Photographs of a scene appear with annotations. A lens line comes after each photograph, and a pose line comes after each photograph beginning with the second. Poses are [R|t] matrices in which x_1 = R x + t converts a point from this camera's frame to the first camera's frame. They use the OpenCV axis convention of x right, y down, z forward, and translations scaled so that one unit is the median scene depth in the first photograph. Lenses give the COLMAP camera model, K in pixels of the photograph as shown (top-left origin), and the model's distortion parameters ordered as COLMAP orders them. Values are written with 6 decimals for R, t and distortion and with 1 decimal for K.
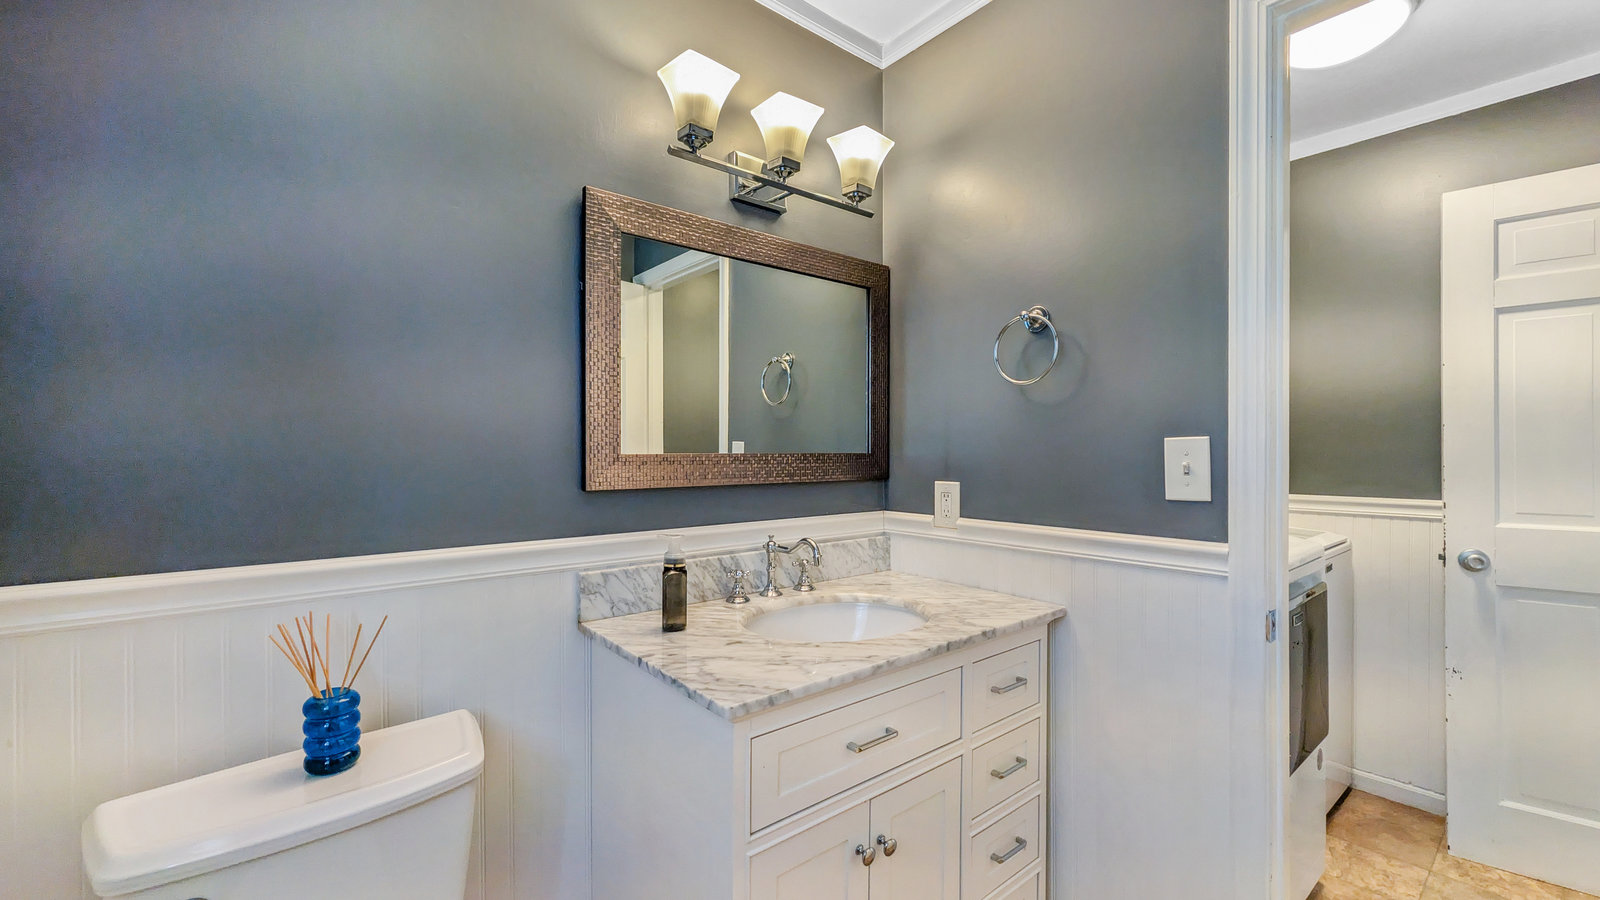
lens RADIAL K [[636.0, 0, 804.5], [0, 636.0, 455.6], [0, 0, 1]] dist [0.001445, 0.000905]
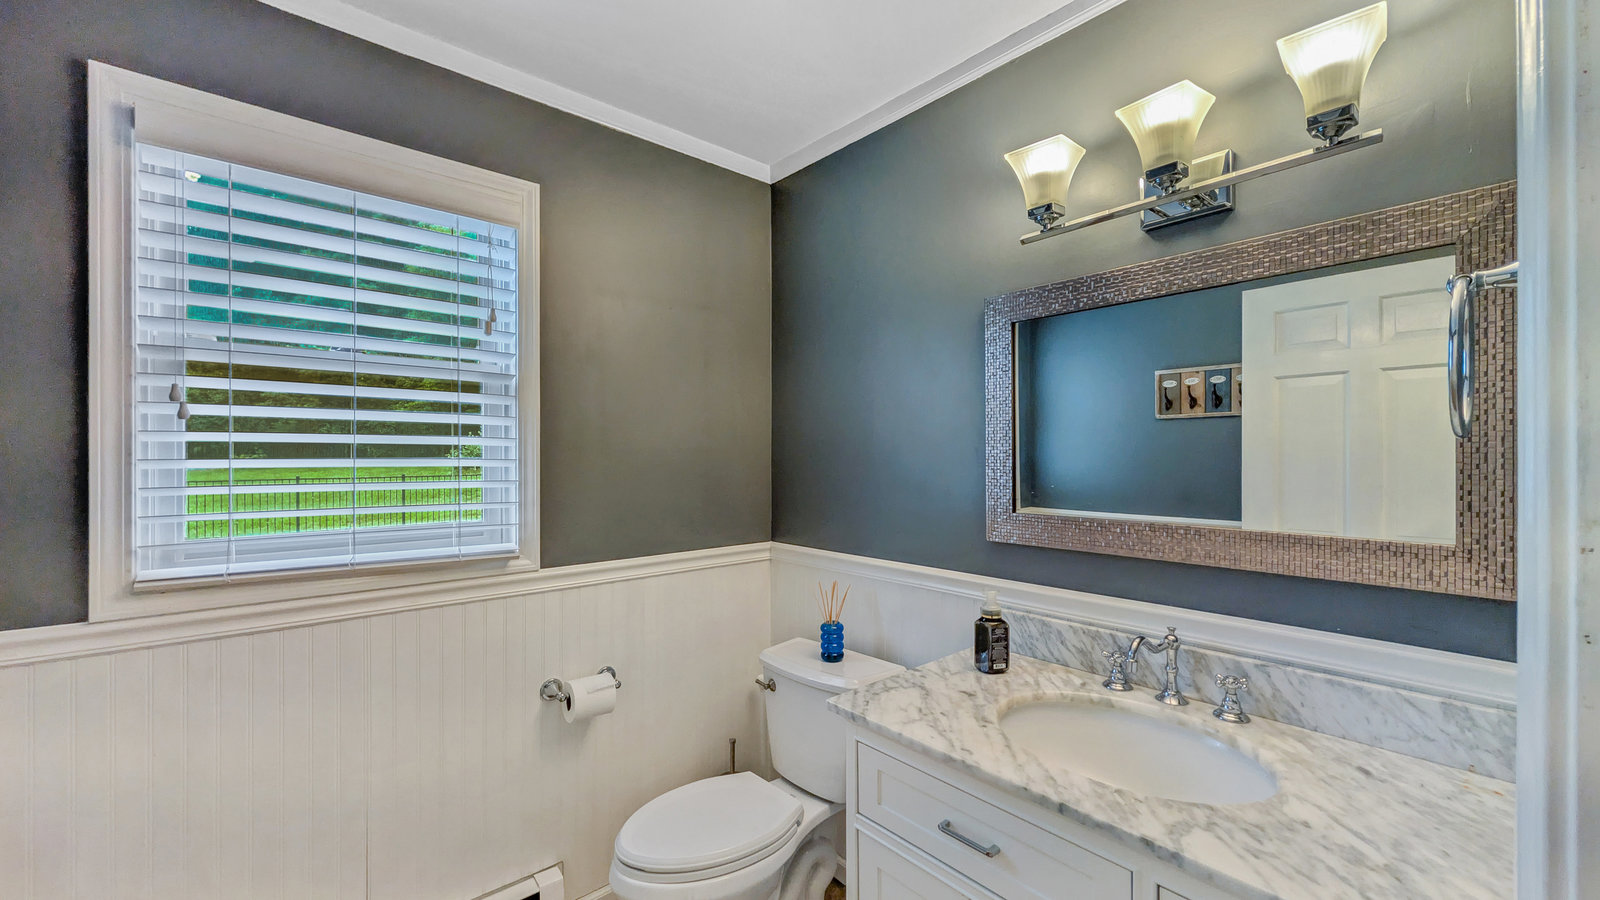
lens RADIAL K [[636.0, 0, 806.2], [0, 636.0, 453.2], [0, 0, 1]] dist [0.001445, 0.000905]
pose [[0.018711, -0.003005, -0.999820, 0.996412], [-0.000682, 0.999995, -0.003018, -0.125596], [0.999825, 0.000738, 0.018709, 0.683197]]
